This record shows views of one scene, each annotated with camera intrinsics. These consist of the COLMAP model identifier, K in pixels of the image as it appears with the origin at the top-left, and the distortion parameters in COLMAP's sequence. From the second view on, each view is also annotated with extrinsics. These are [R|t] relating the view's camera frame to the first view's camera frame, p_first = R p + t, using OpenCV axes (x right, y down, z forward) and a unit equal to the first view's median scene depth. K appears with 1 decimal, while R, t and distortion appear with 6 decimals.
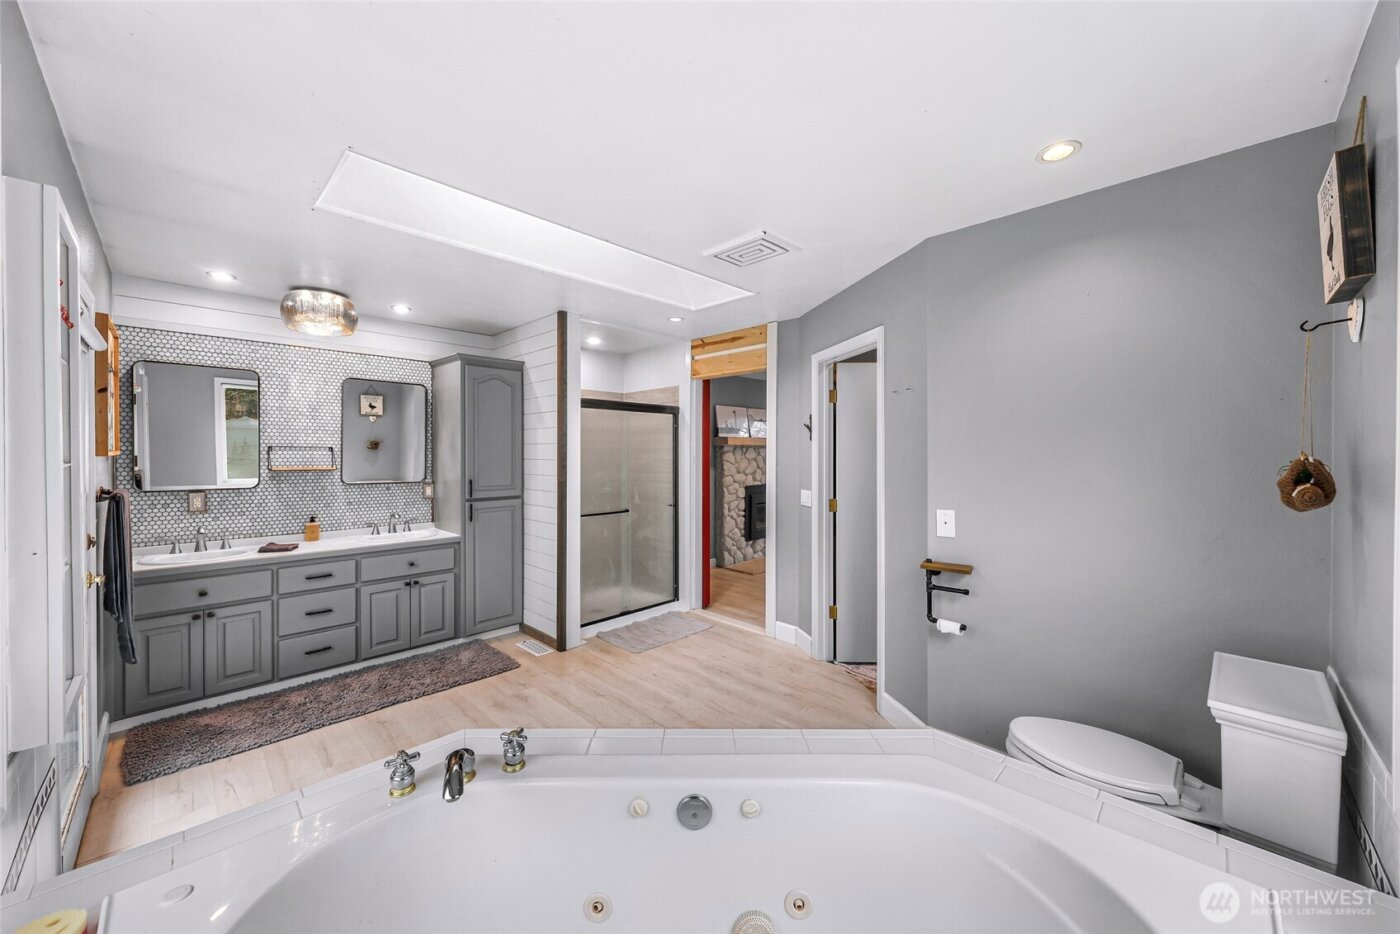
lens RADIAL K [[509.0, 0, 673.4], [0, 509.0, 463.6], [0, 0, 1]] dist [0.000422, -0.000015]
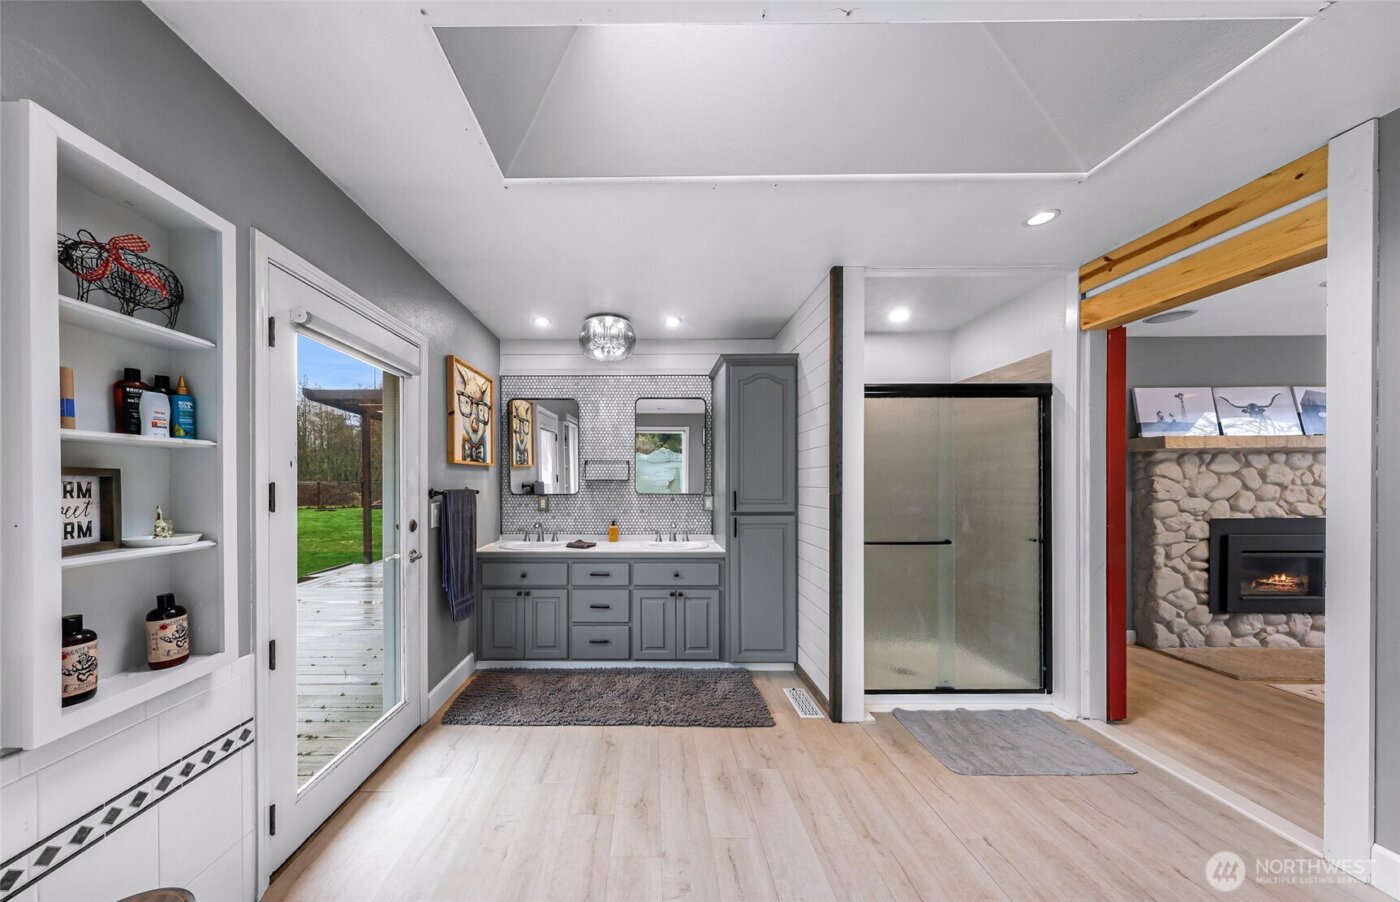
lens RADIAL K [[420.8, 0, 653.7], [0, 420.8, 481.5], [0, 0, 1]] dist [0.000037, 0.000084]
pose [[0.728414, -0.001748, -0.685135, 0.010471], [-0.012733, 0.999790, -0.016087, 0.026877], [0.685019, 0.020442, 0.728238, 0.333623]]
